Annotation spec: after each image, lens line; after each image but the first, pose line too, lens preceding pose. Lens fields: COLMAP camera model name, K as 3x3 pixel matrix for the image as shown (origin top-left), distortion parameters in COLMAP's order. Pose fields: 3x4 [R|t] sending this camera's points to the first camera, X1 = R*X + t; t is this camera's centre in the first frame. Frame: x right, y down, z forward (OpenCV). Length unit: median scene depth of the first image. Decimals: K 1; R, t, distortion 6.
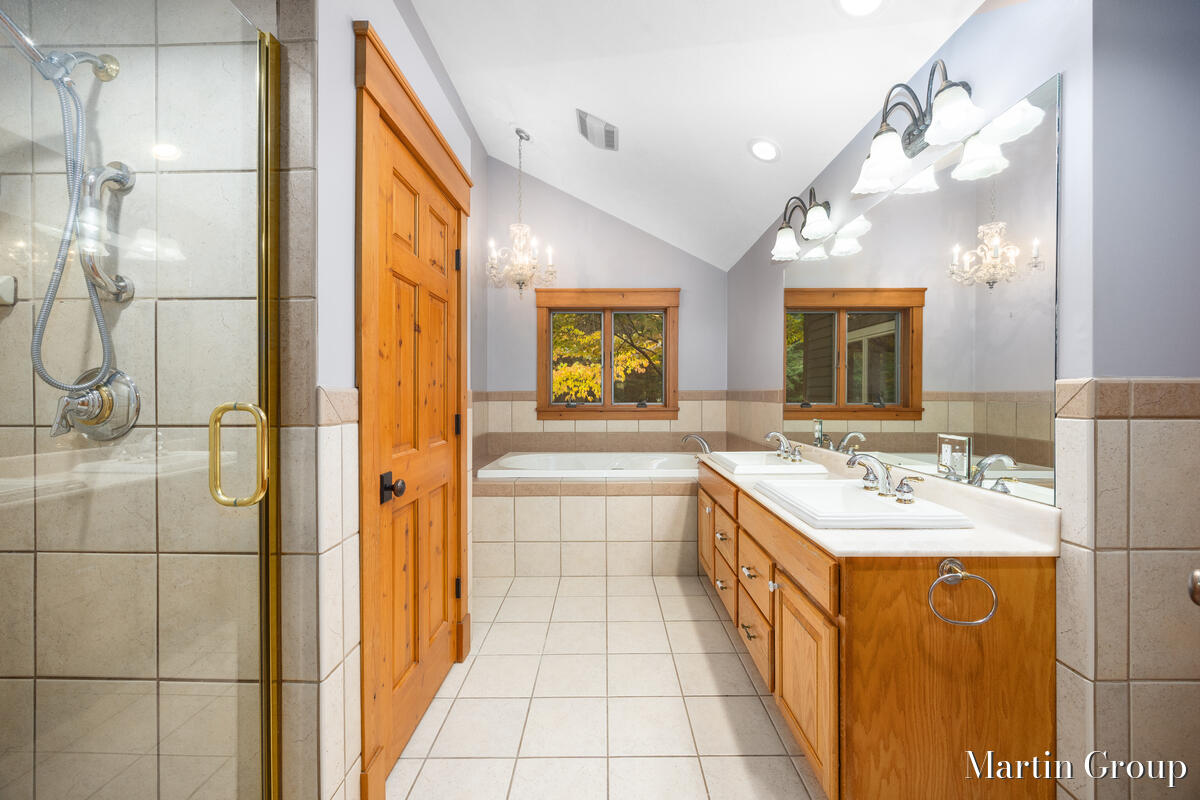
lens RADIAL K [[454.5, 0, 603.8], [0, 454.5, 397.6], [0, 0, 1]] dist [-0.001243, -0.000737]
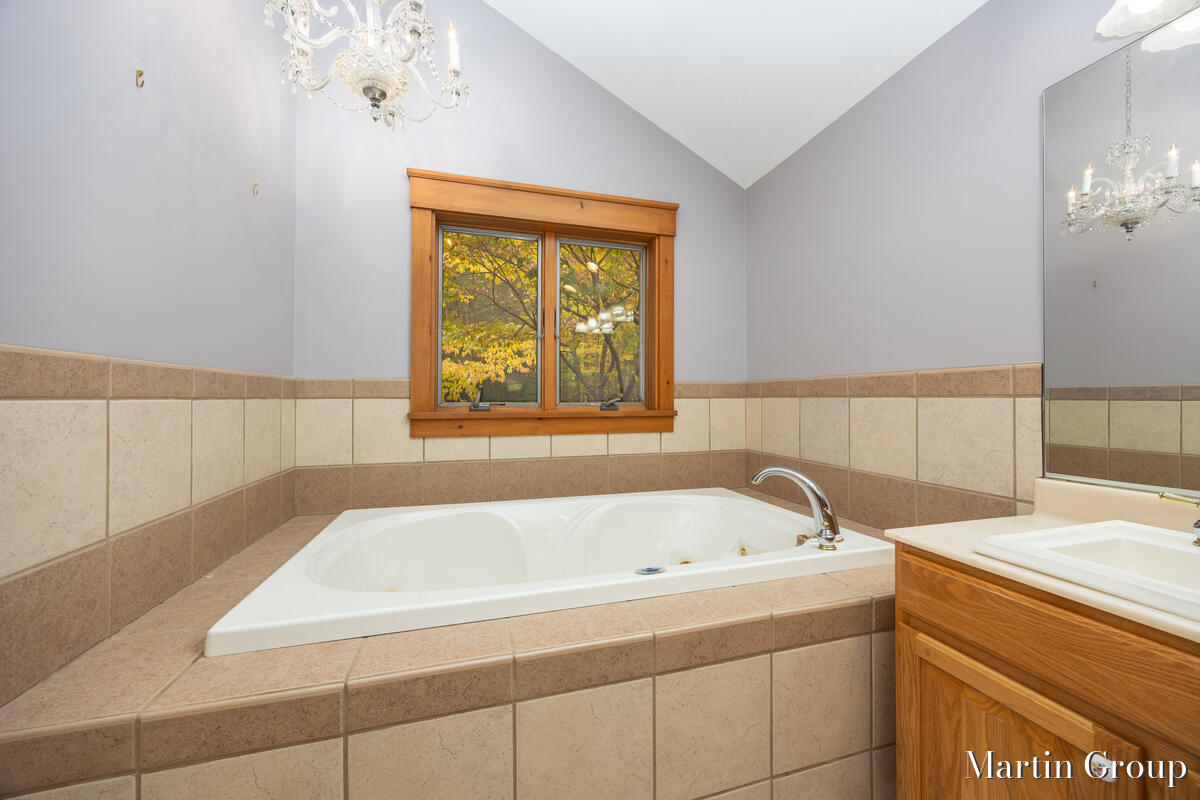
lens RADIAL K [[454.5, 0, 601.6], [0, 454.5, 395.2], [0, 0, 1]] dist [-0.001243, -0.000737]
pose [[0.959574, 0.001235, 0.281452, -0.086606], [0.003031, 0.999887, -0.014720, 0.010630], [-0.281439, 0.014978, 0.959462, 0.471335]]
